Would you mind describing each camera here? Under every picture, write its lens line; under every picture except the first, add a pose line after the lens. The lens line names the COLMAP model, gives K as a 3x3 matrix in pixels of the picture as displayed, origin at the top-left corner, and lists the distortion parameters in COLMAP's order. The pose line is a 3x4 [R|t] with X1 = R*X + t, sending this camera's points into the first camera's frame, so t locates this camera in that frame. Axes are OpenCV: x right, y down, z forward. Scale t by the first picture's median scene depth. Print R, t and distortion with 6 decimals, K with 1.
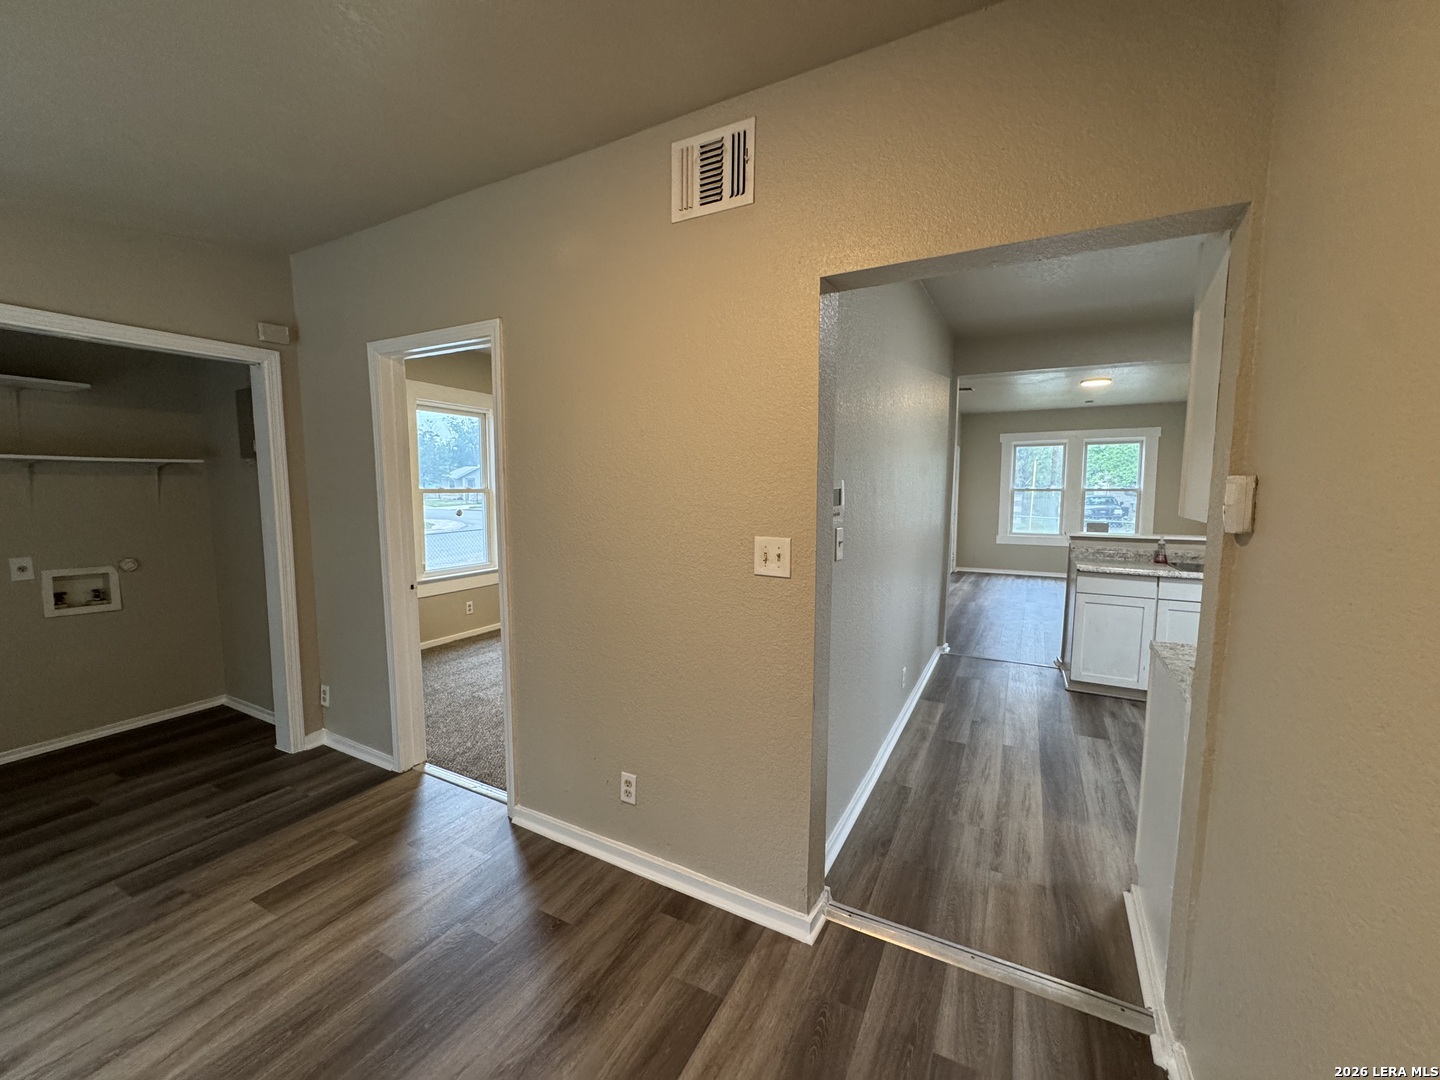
lens RADIAL K [[573.7, 0, 720.0], [0, 573.7, 540.0], [0, 0, 1]] dist [-0.002125, 0.000897]
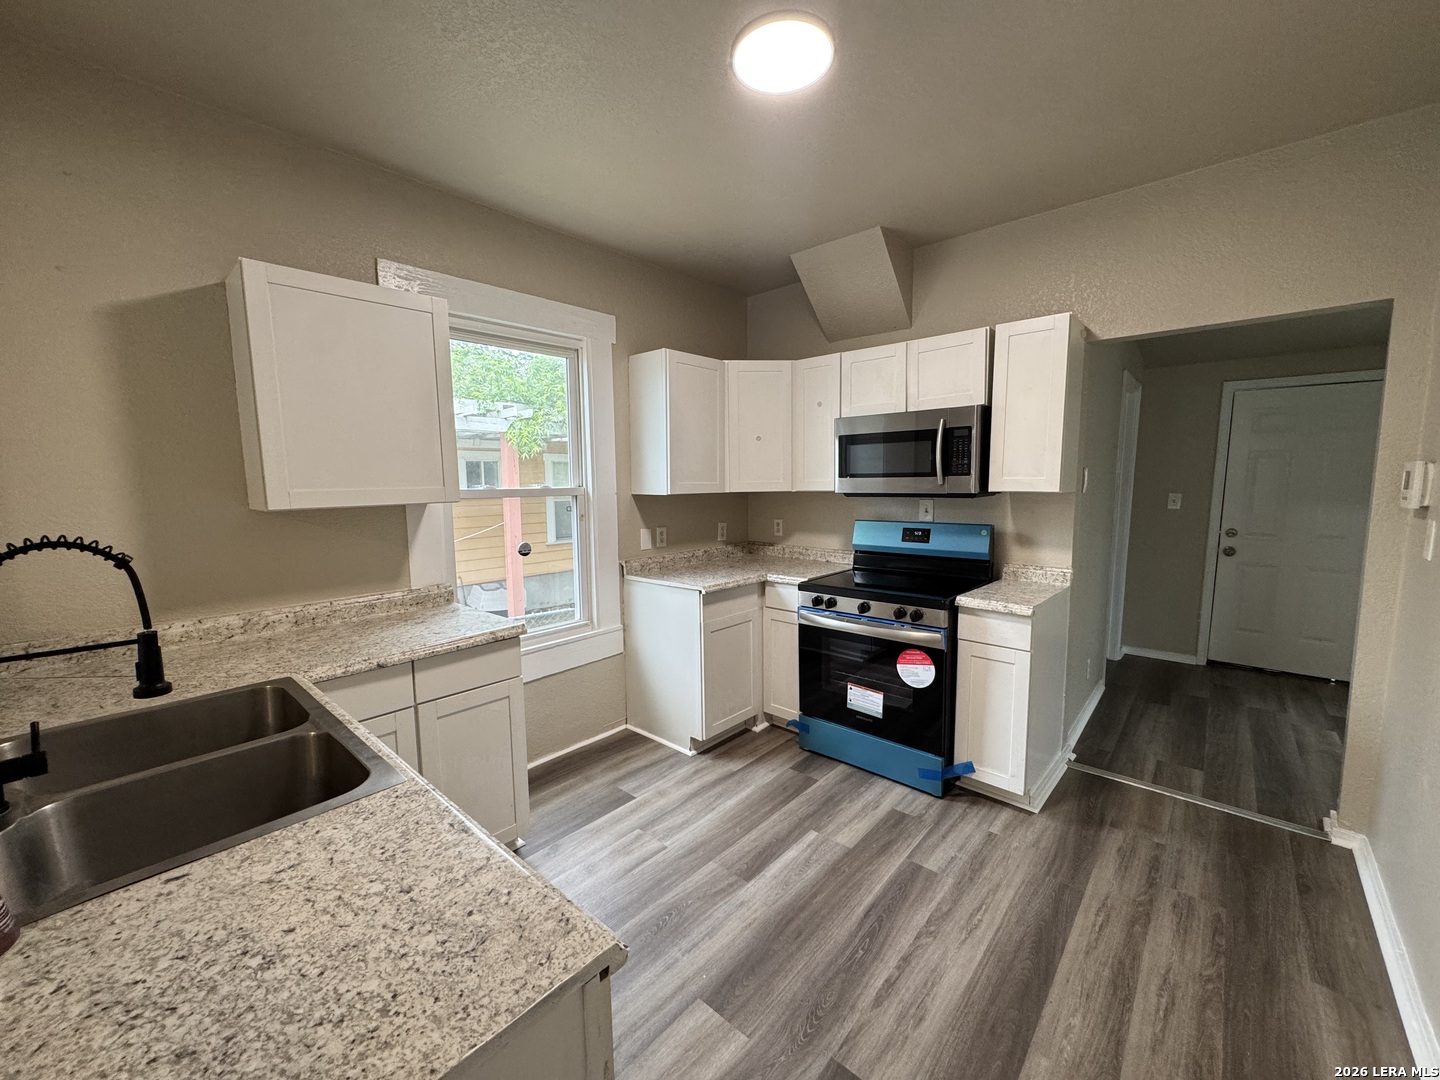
lens RADIAL K [[573.7, 0, 720.0], [0, 573.7, 540.0], [0, 0, 1]] dist [-0.002125, 0.000897]
pose [[-0.971336, -0.018162, 0.237015, 0.680770], [0.029415, 0.980230, 0.195661, -0.125084], [-0.235883, 0.197024, -0.951599, 1.382285]]
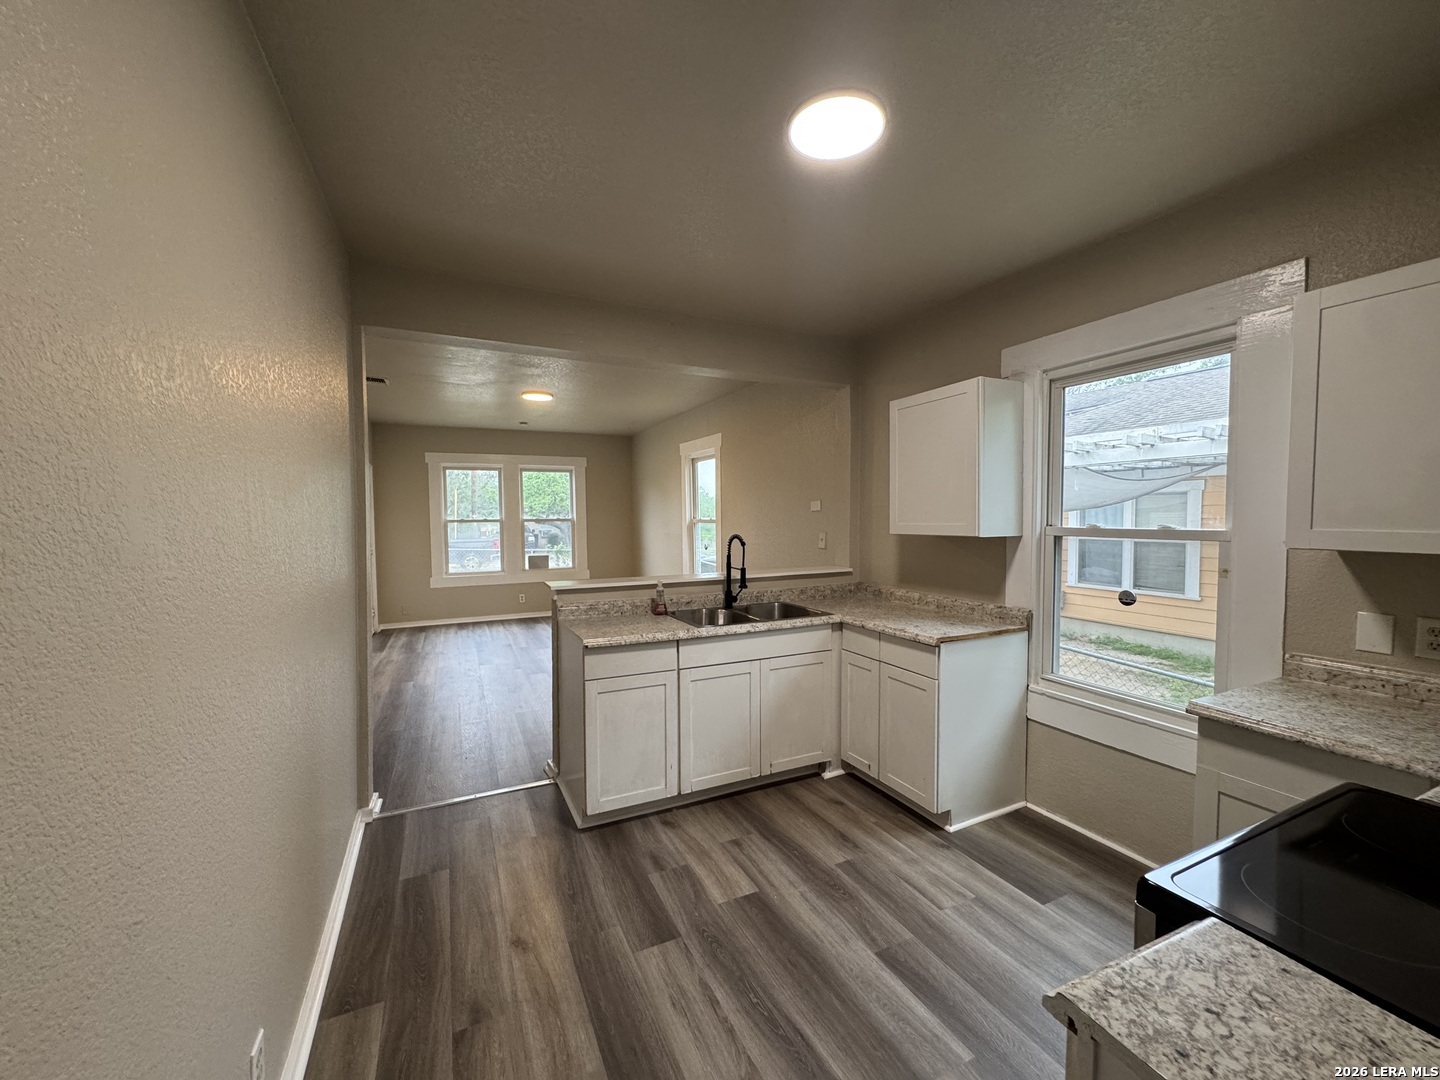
lens RADIAL K [[573.7, 0, 720.0], [0, 573.7, 540.0], [0, 0, 1]] dist [-0.002125, 0.000897]
pose [[0.591591, -0.039970, 0.805247, 0.237447], [0.080845, 0.996677, -0.009923, -0.061184], [-0.802175, 0.070971, 0.592857, 0.588863]]
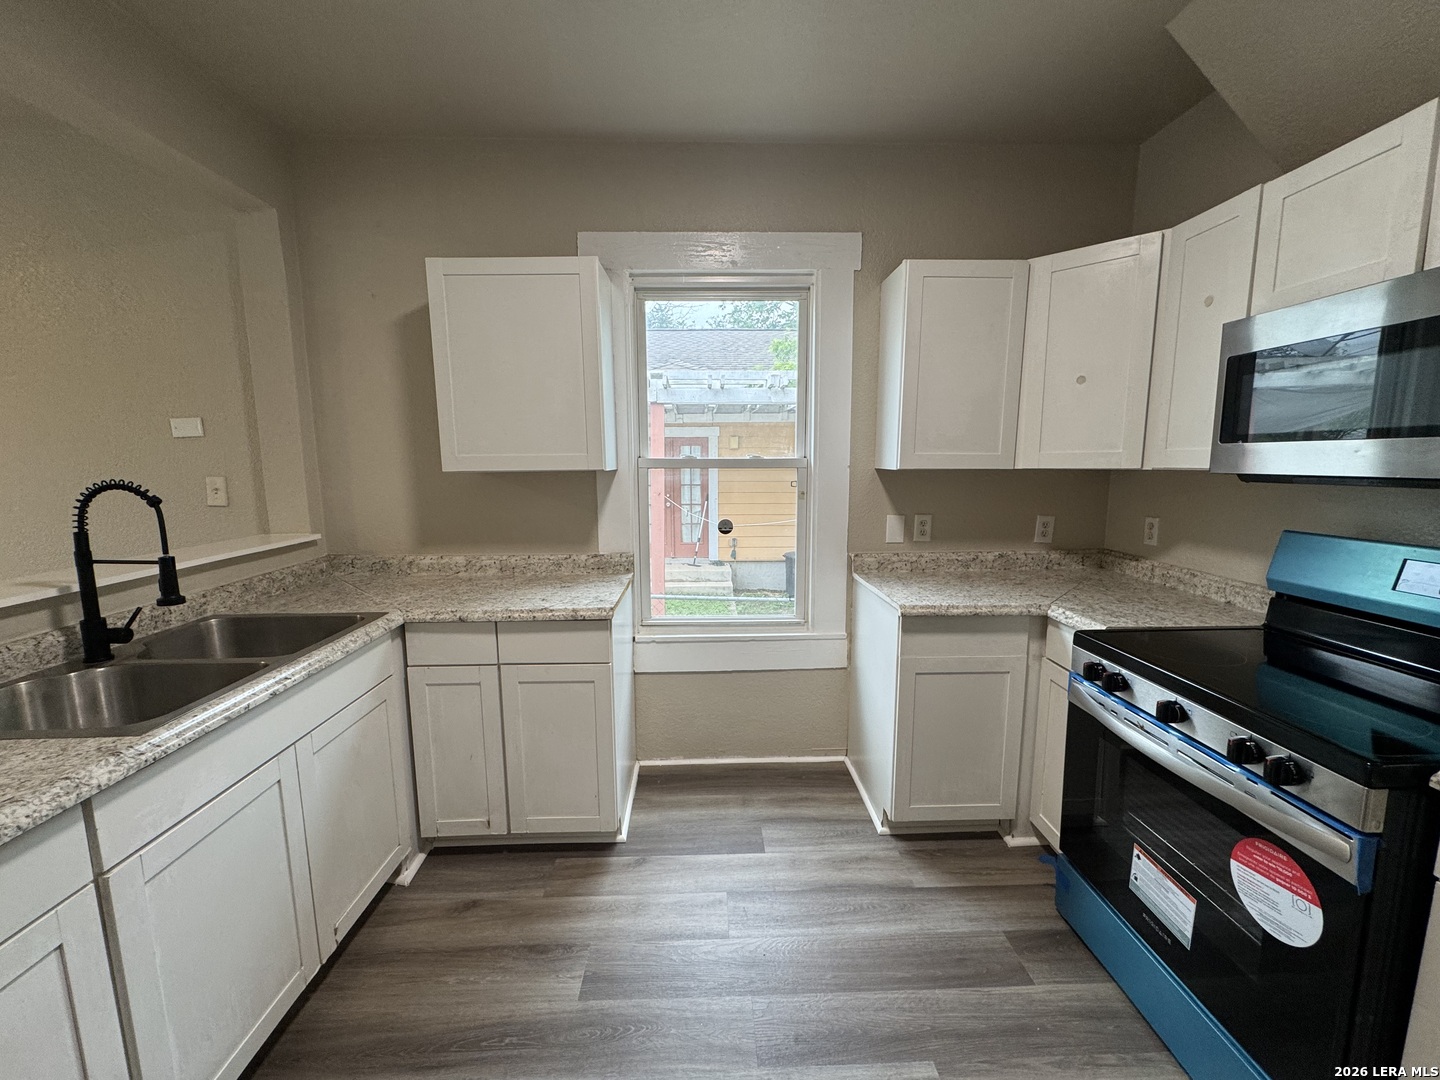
lens RADIAL K [[573.7, 0, 720.0], [0, 573.7, 540.0], [0, 0, 1]] dist [-0.002125, 0.000897]
pose [[-0.497129, -0.122022, 0.859054, 0.499671], [0.082237, 0.978979, 0.186647, -0.077621], [-0.863770, 0.163434, -0.476645, 1.002653]]
